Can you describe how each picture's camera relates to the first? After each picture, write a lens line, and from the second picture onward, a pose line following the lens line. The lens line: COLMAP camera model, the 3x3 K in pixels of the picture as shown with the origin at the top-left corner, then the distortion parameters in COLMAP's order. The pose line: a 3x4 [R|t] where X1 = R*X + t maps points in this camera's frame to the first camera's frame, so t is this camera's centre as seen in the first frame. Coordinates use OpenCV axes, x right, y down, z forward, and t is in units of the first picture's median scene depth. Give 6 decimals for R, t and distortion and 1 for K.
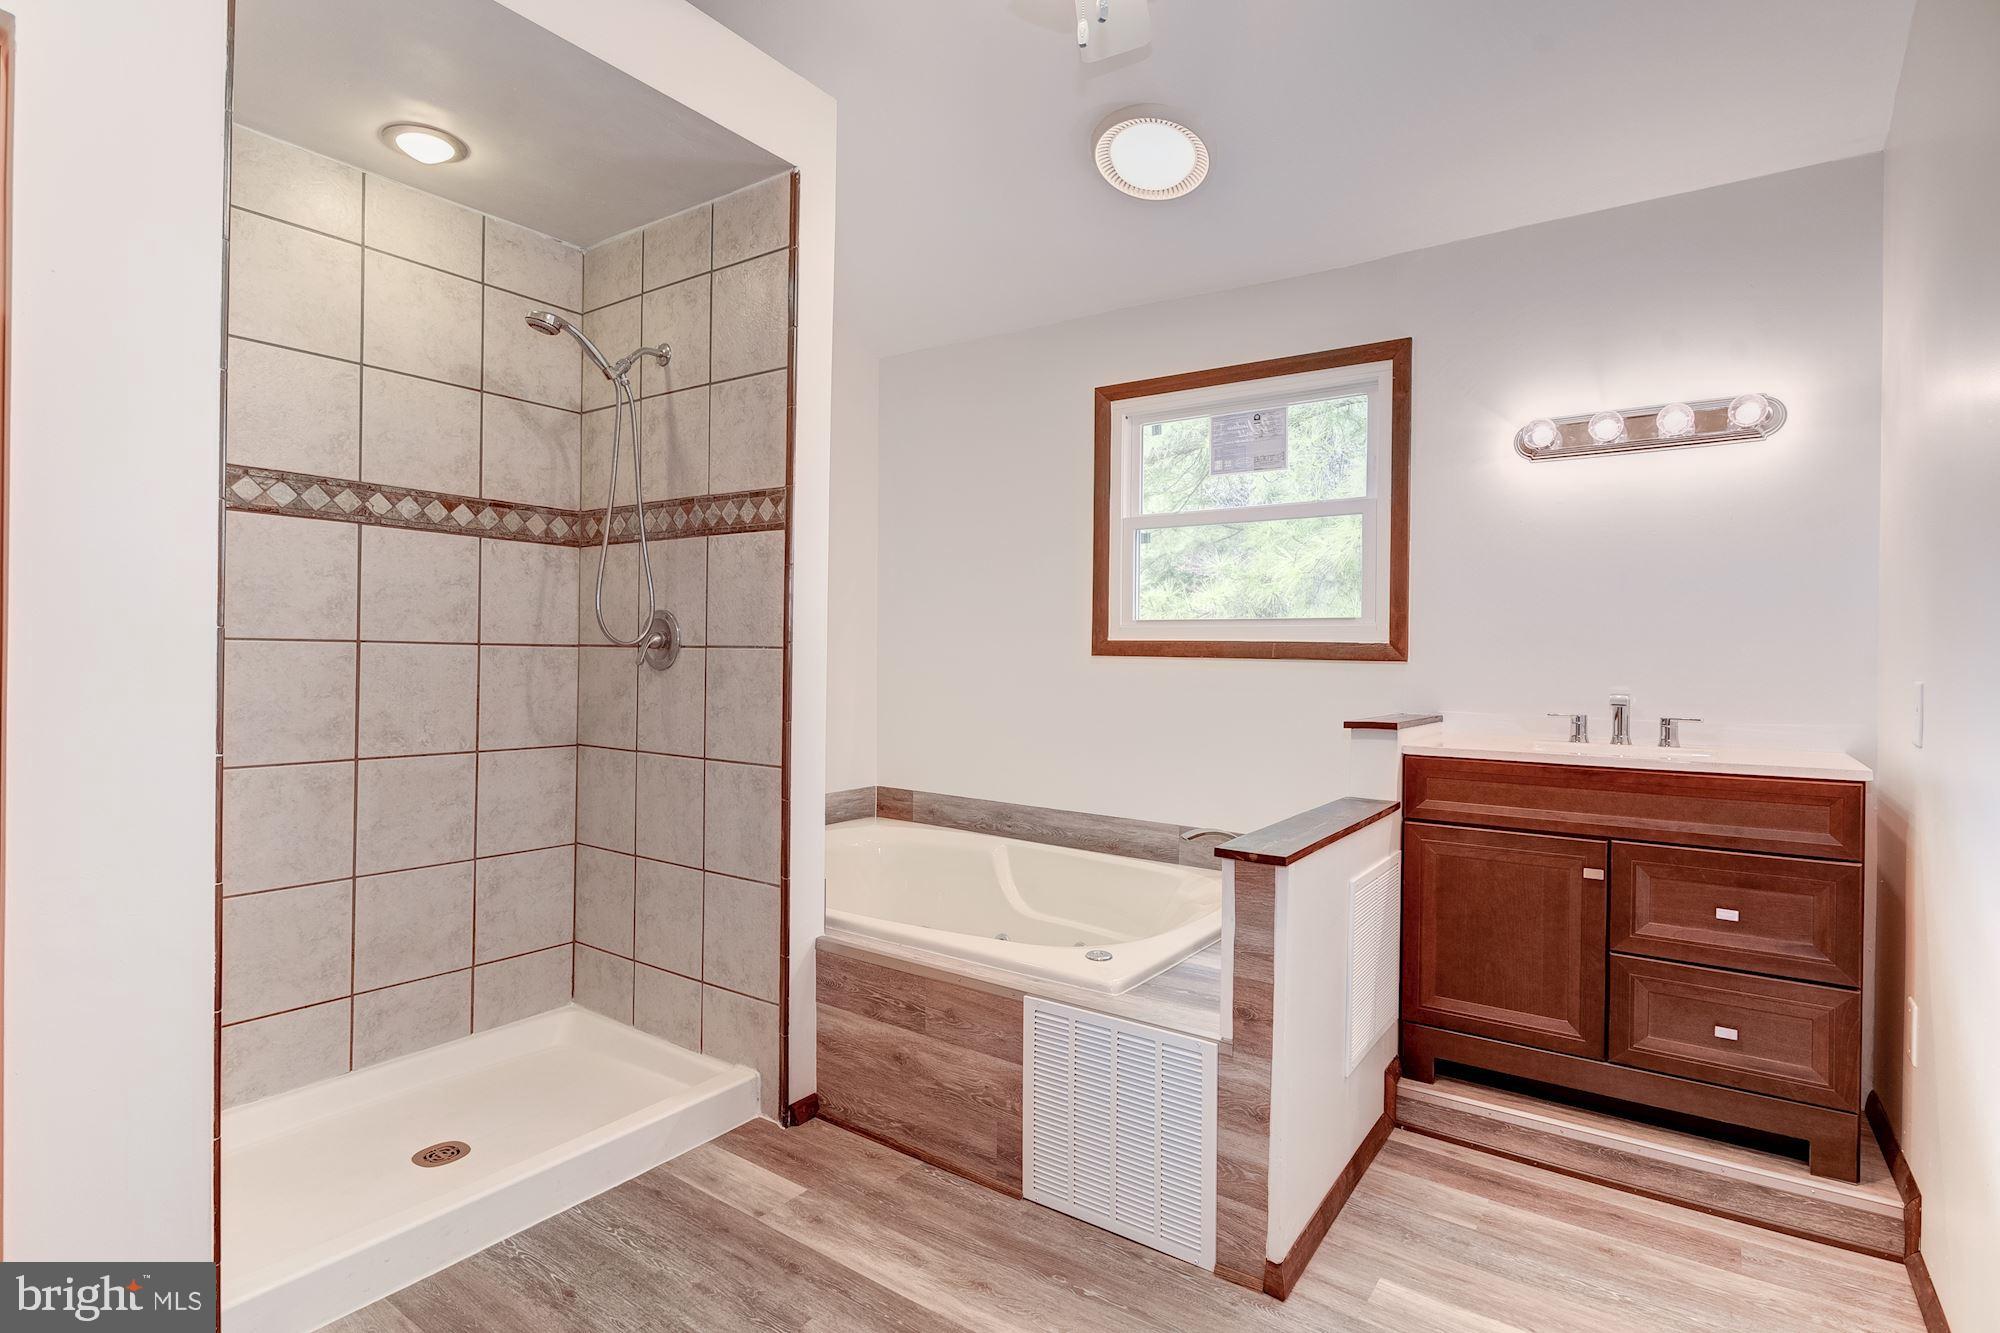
lens RADIAL K [[989.8, 0, 997.8], [0, 989.8, 659.6], [0, 0, 1]] dist [-0.004551, -0.001080]
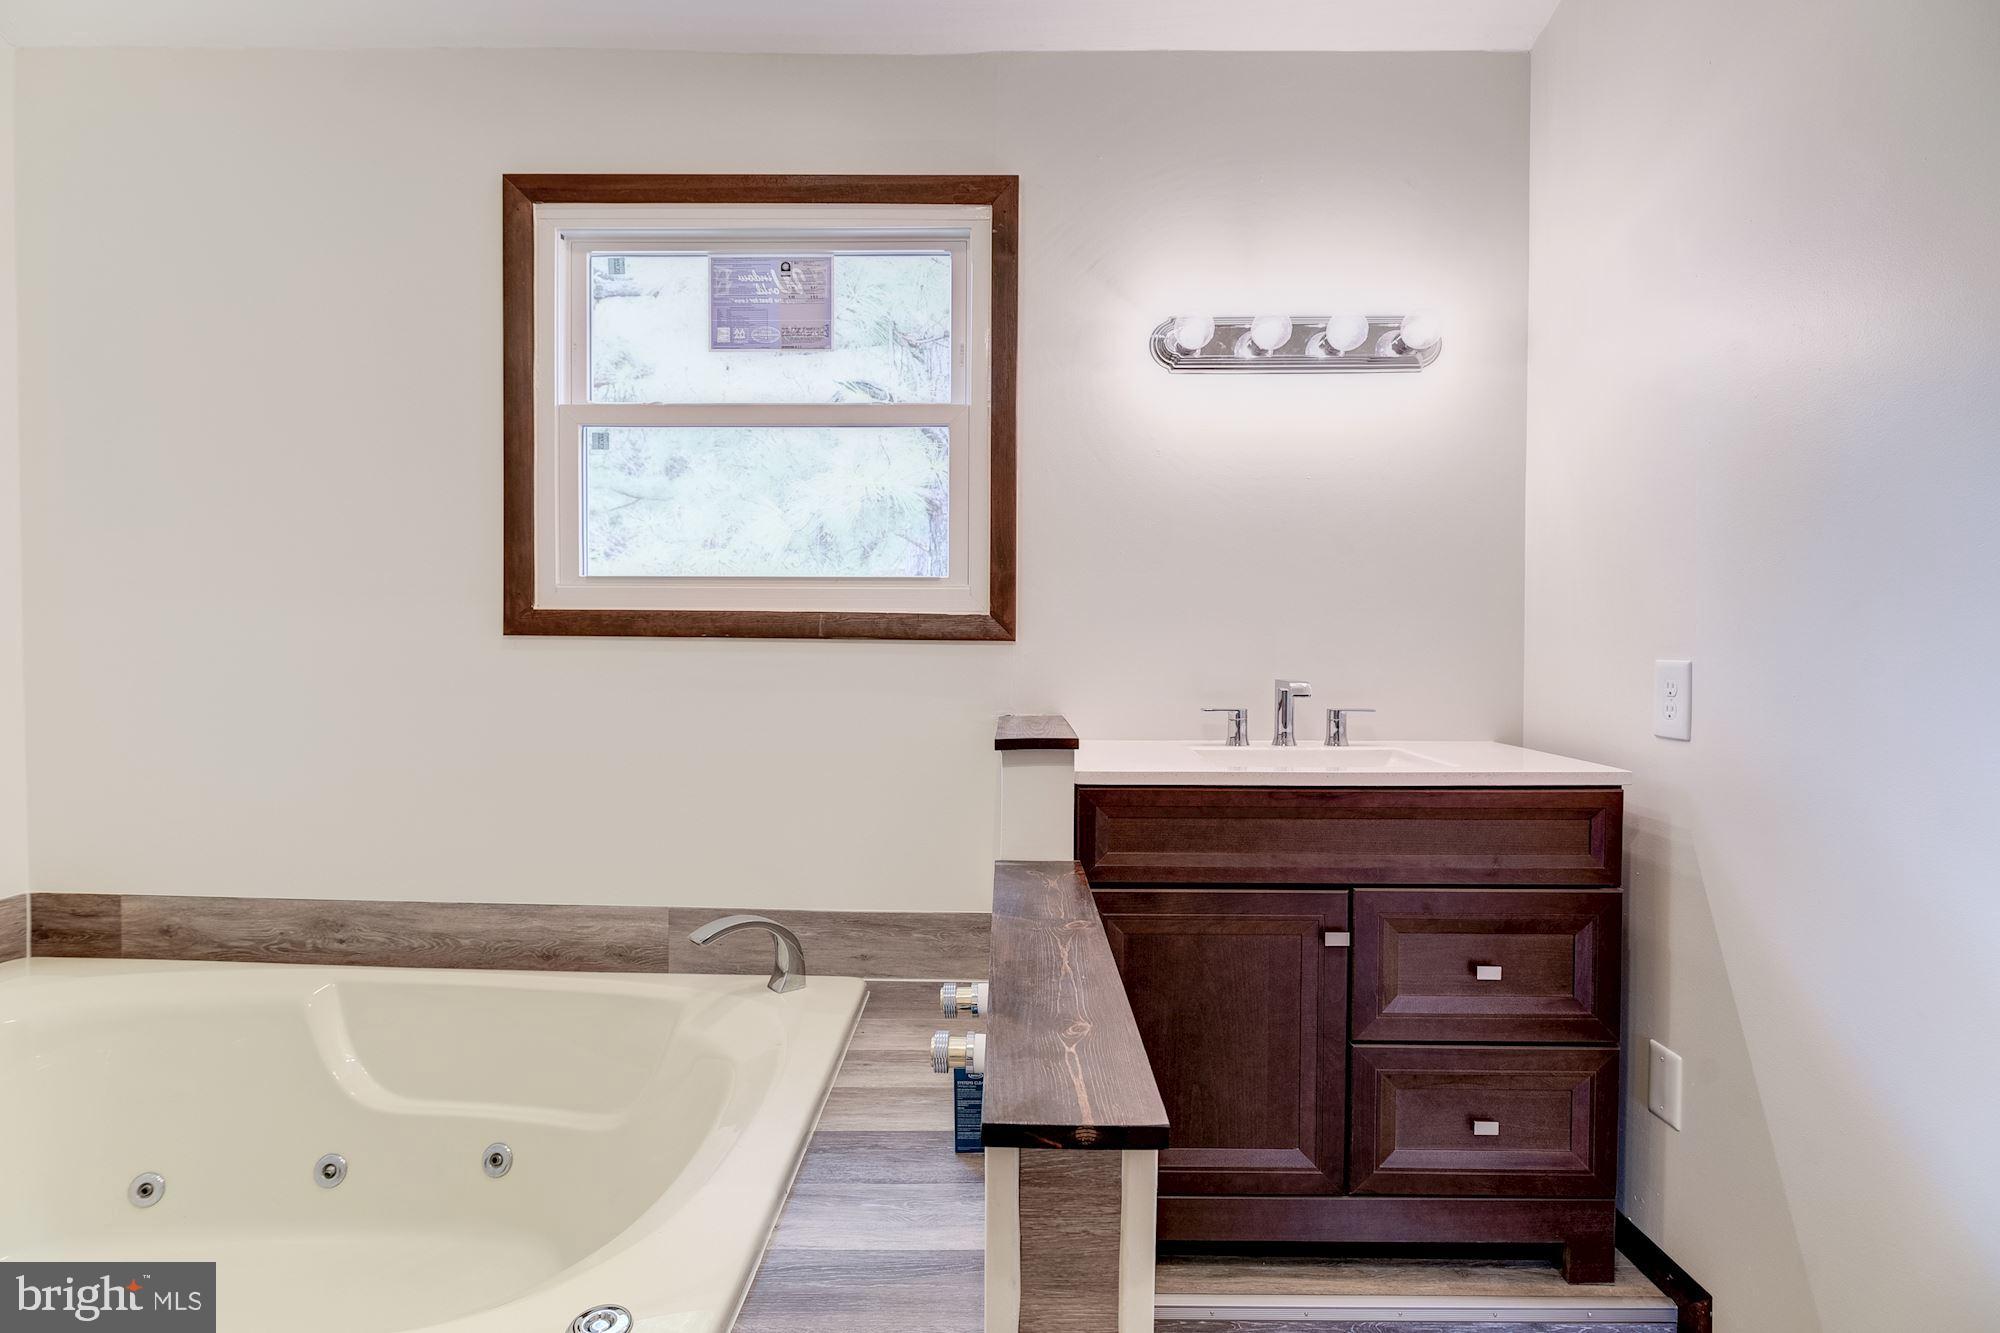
lens RADIAL K [[989.8, 0, 997.8], [0, 989.8, 659.6], [0, 0, 1]] dist [-0.004551, -0.001080]
pose [[0.823948, -0.017895, 0.566383, 0.005308], [0.007712, 0.999763, 0.020369, 0.000746], [-0.566613, -0.012415, 0.823890, 0.423853]]
